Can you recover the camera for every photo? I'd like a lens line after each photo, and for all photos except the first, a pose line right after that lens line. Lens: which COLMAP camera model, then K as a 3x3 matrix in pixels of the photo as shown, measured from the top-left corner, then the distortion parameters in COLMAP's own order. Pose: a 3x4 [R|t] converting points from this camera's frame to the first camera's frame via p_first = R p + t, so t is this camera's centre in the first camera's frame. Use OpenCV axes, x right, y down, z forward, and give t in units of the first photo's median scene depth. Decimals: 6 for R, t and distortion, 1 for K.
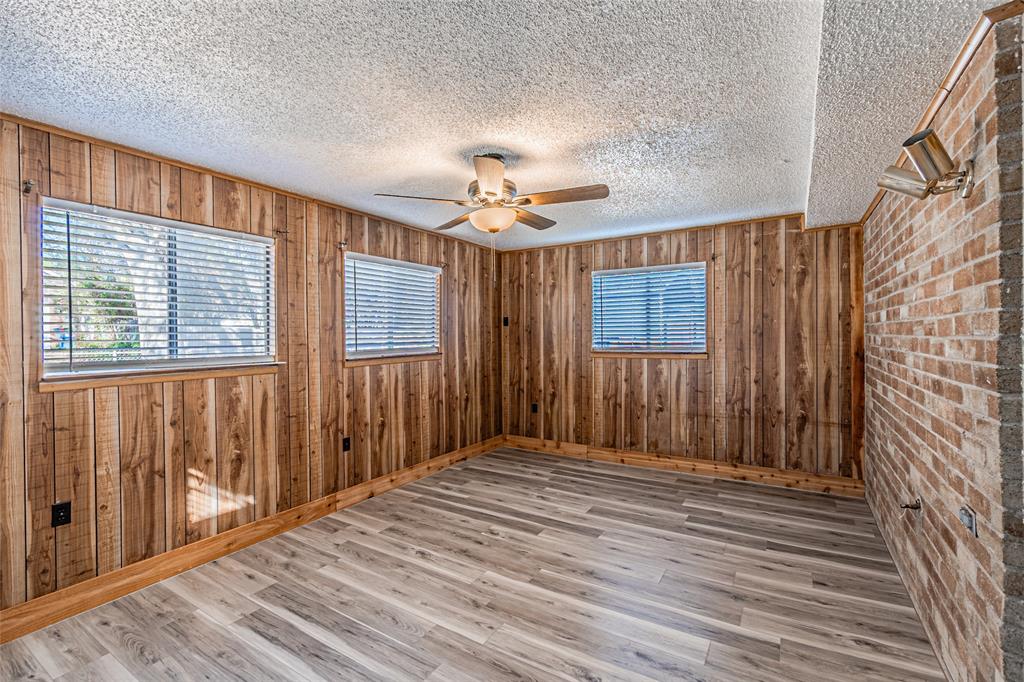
lens RADIAL K [[444.7, 0, 511.0], [0, 444.7, 336.0], [0, 0, 1]] dist [0.006474, -0.000875]
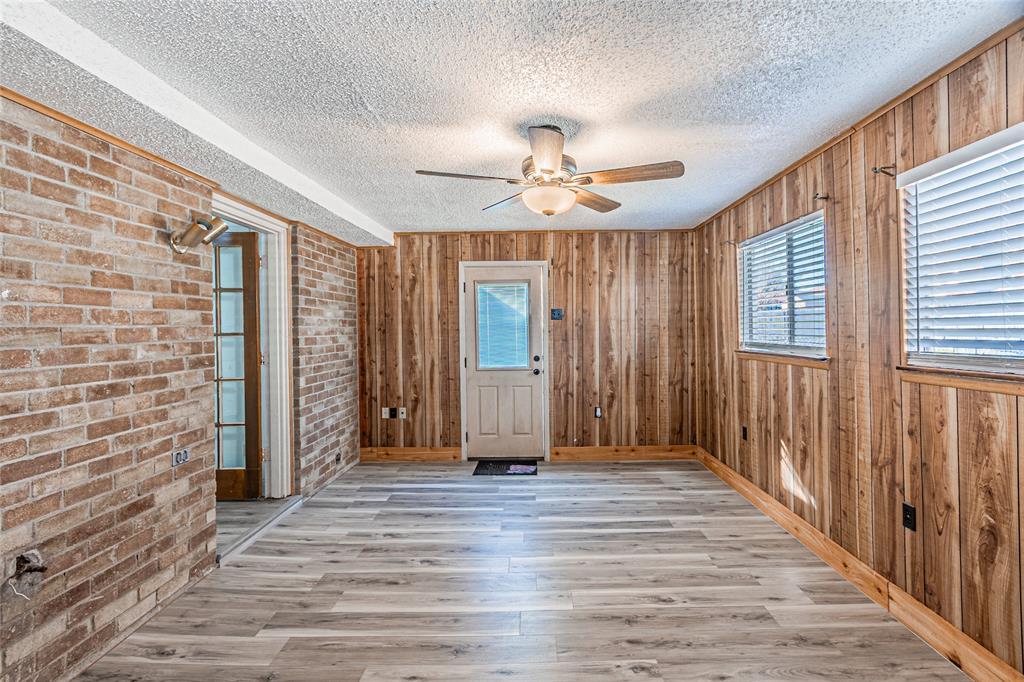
lens RADIAL K [[444.7, 0, 526.9], [0, 444.7, 332.0], [0, 0, 1]] dist [0.006474, -0.000875]
pose [[-0.847033, 0.026958, -0.530856, 0.391199], [0.022618, 0.999636, 0.014674, -0.012190], [0.531059, 0.000422, -0.847335, 1.426817]]
